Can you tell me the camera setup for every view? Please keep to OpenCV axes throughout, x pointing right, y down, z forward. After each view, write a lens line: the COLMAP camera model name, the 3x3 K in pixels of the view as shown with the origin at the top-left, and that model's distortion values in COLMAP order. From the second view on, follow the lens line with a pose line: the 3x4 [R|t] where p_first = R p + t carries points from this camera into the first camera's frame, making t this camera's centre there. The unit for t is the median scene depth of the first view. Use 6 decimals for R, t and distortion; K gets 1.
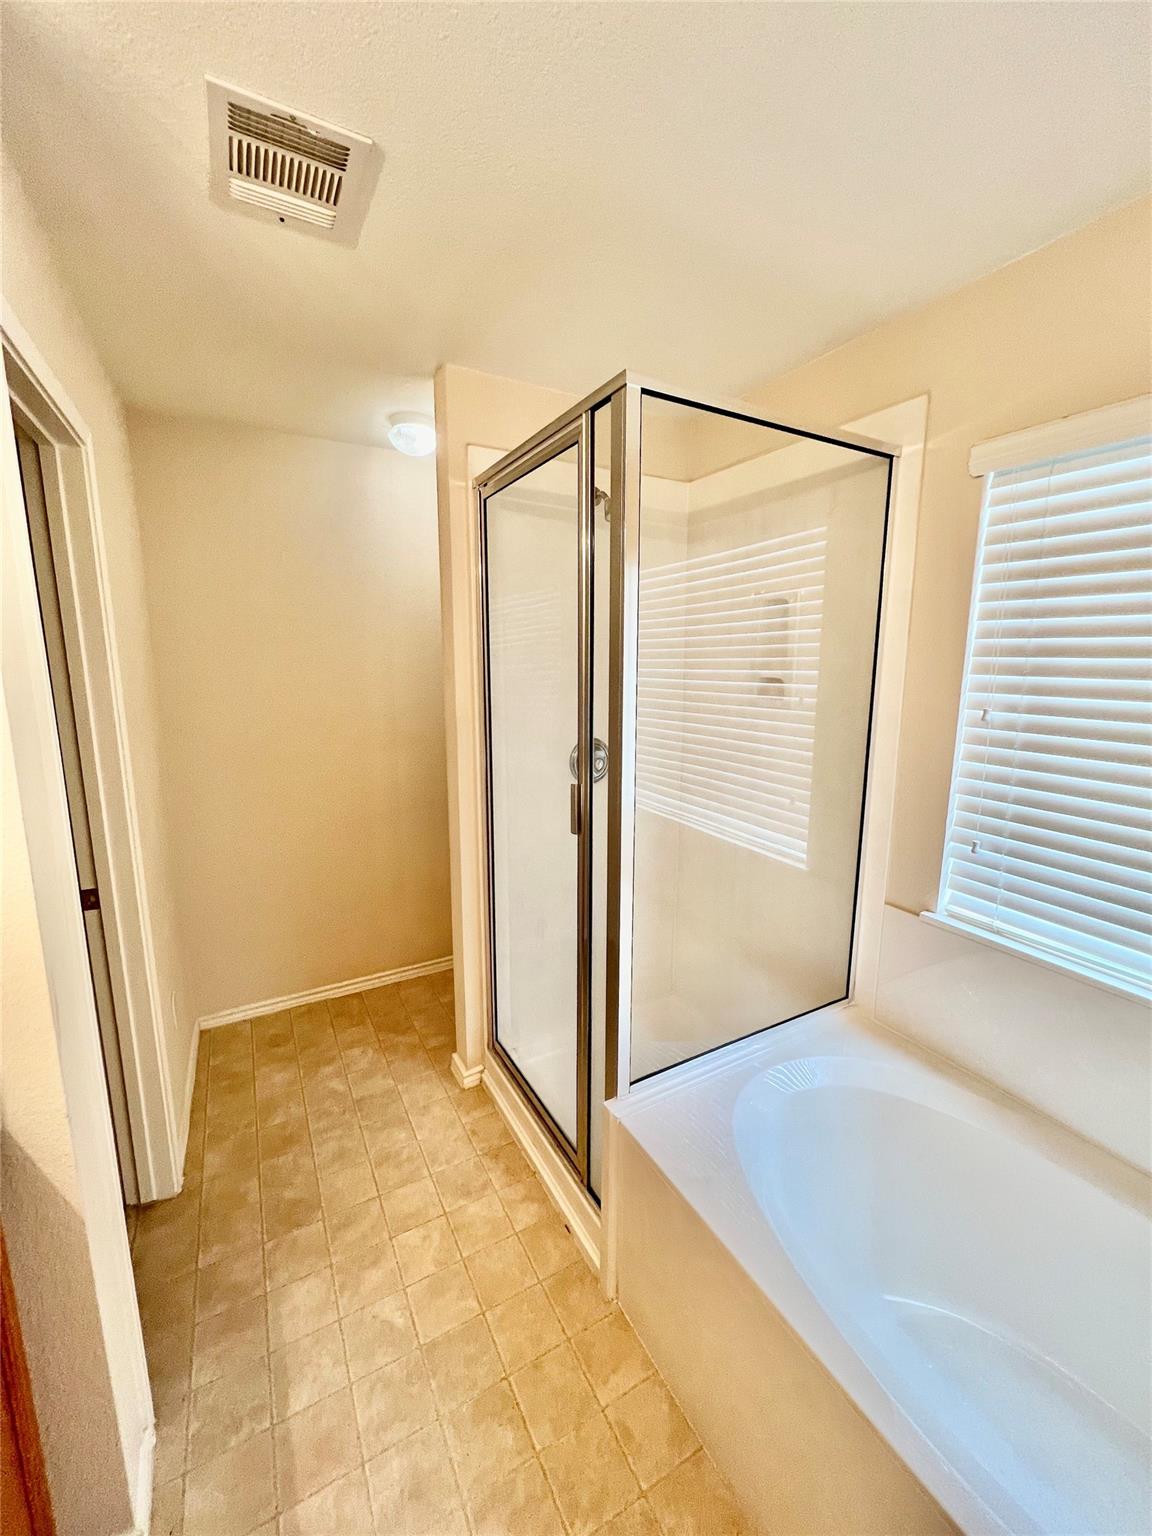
lens RADIAL K [[613.4, 0, 581.3], [0, 613.4, 760.2], [0, 0, 1]] dist [-0.001263, 0.000257]
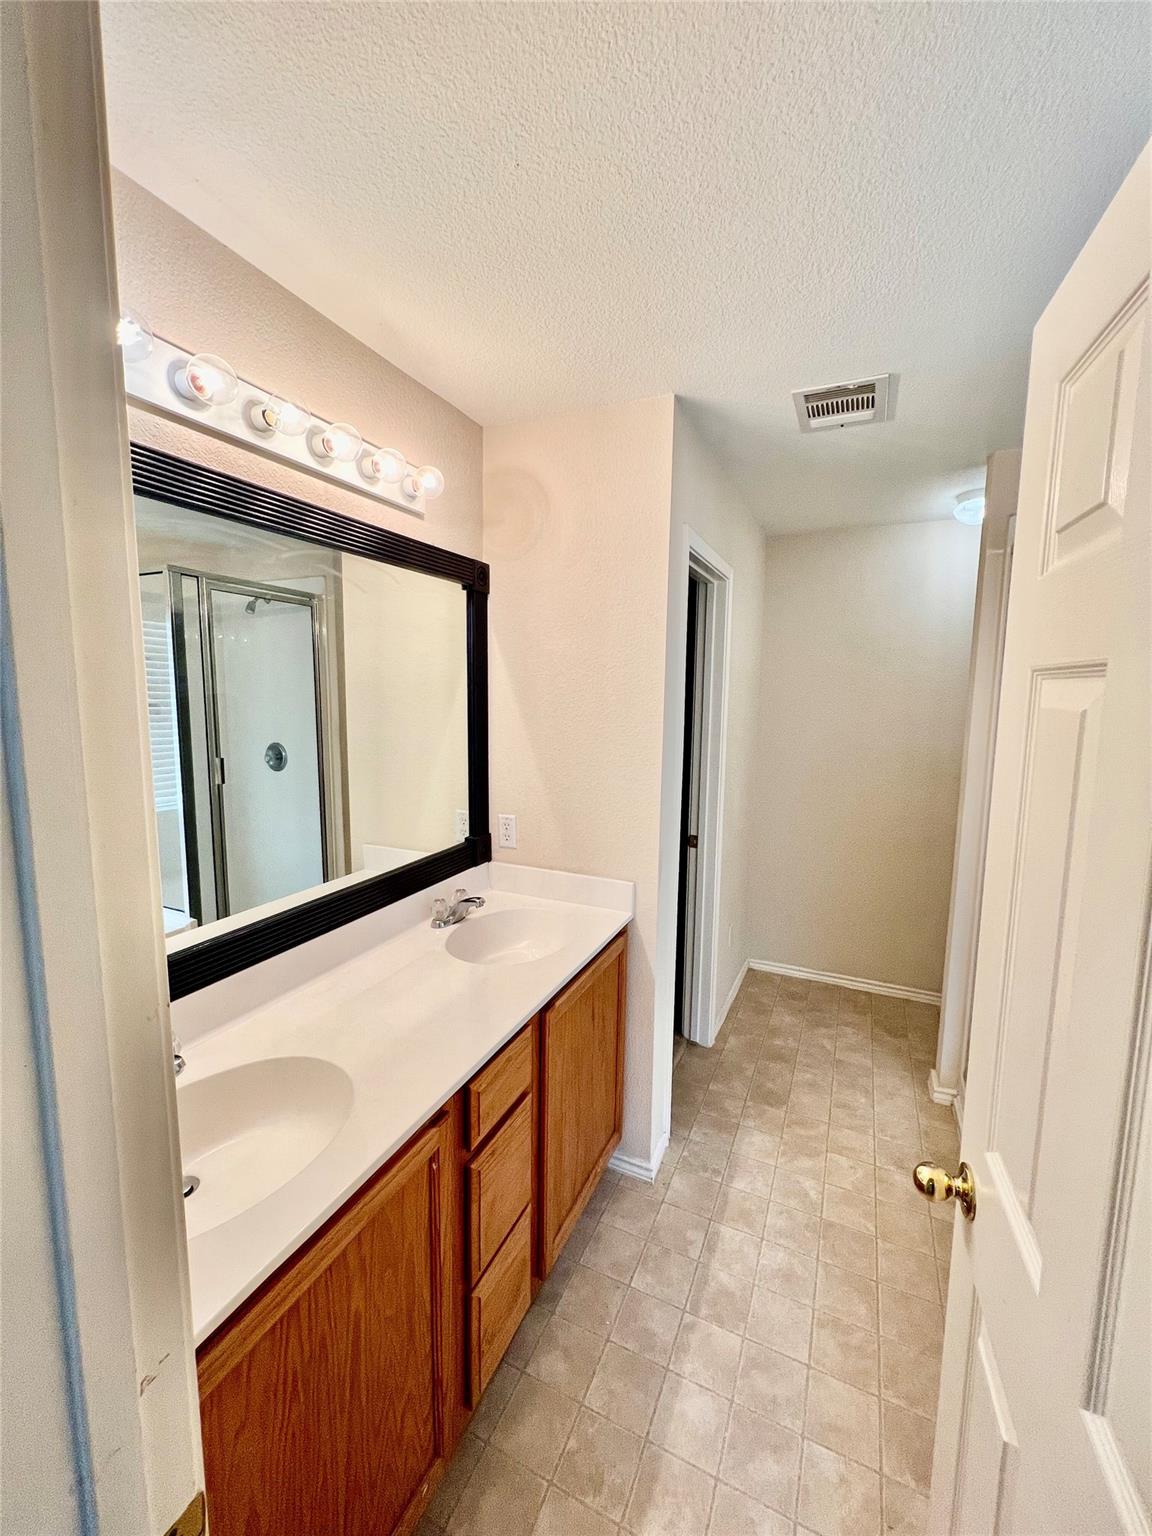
lens RADIAL K [[613.4, 0, 577.9], [0, 613.4, 765.1], [0, 0, 1]] dist [-0.001263, 0.000257]
pose [[0.584581, 0.104432, -0.804586, 0.297722], [-0.147080, 0.988891, 0.021491, 0.024006], [0.797892, 0.105776, 0.593447, -0.237931]]
